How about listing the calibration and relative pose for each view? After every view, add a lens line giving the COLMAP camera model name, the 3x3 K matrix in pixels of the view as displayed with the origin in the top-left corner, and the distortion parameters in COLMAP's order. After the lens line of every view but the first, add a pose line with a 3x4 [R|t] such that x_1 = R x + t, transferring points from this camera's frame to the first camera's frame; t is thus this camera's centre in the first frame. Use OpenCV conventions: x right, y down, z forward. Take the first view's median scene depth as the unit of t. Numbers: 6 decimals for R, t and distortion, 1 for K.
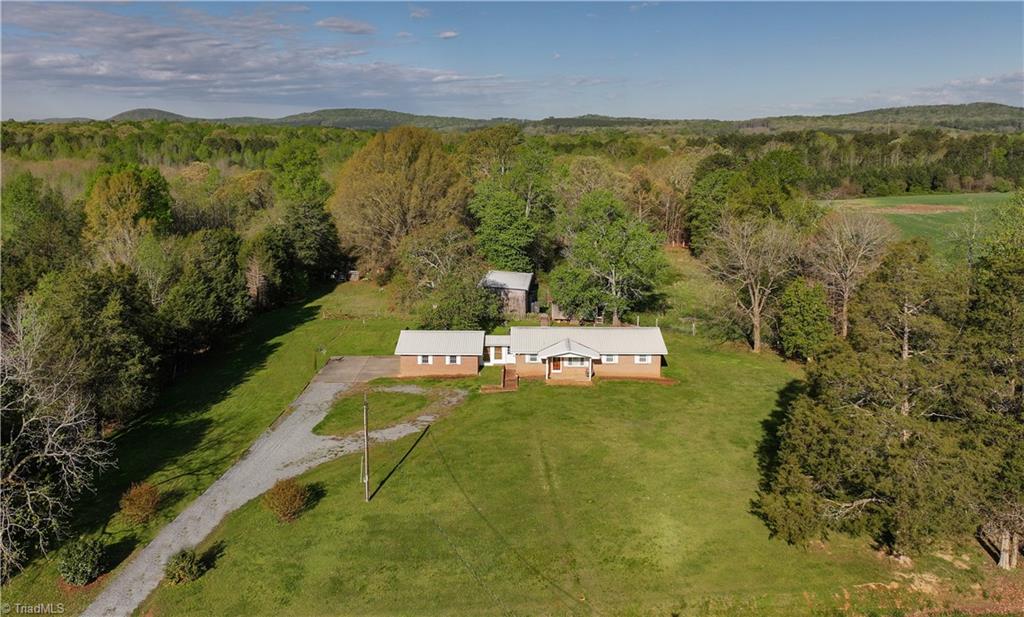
lens RADIAL K [[765.0, 0, 524.2], [0, 765.0, 307.9], [0, 0, 1]] dist [-0.003785, 0.002001]
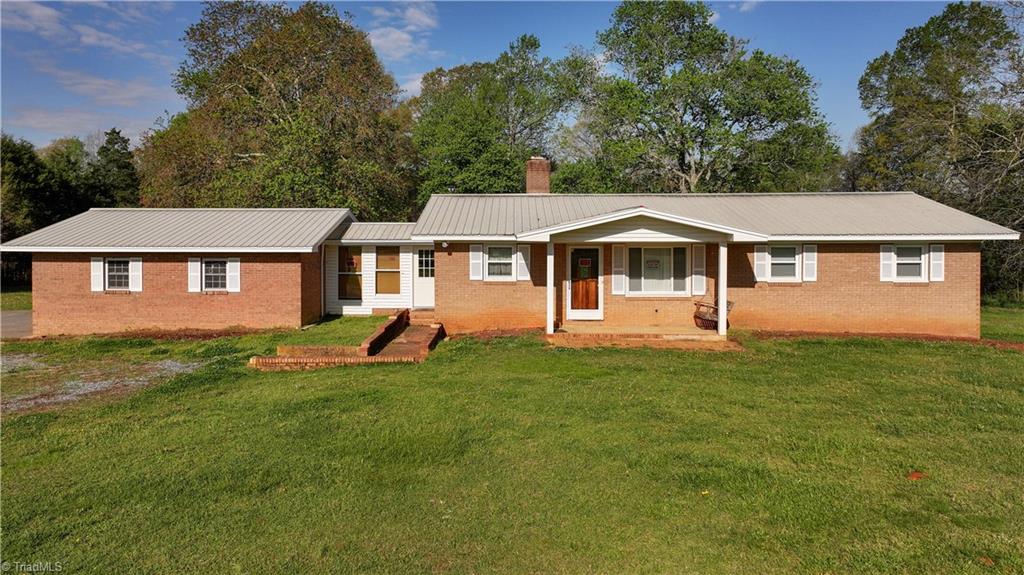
lens RADIAL K [[703.0, 0, 496.0], [0, 703.0, 284.5], [0, 0, 1]] dist [0.002250, 0.001020]
pose [[0.999556, -0.000467, -0.029788, 0.013308], [-0.004277, 0.987269, -0.159000, 0.081789], [0.029483, 0.159057, 0.986829, 0.547709]]
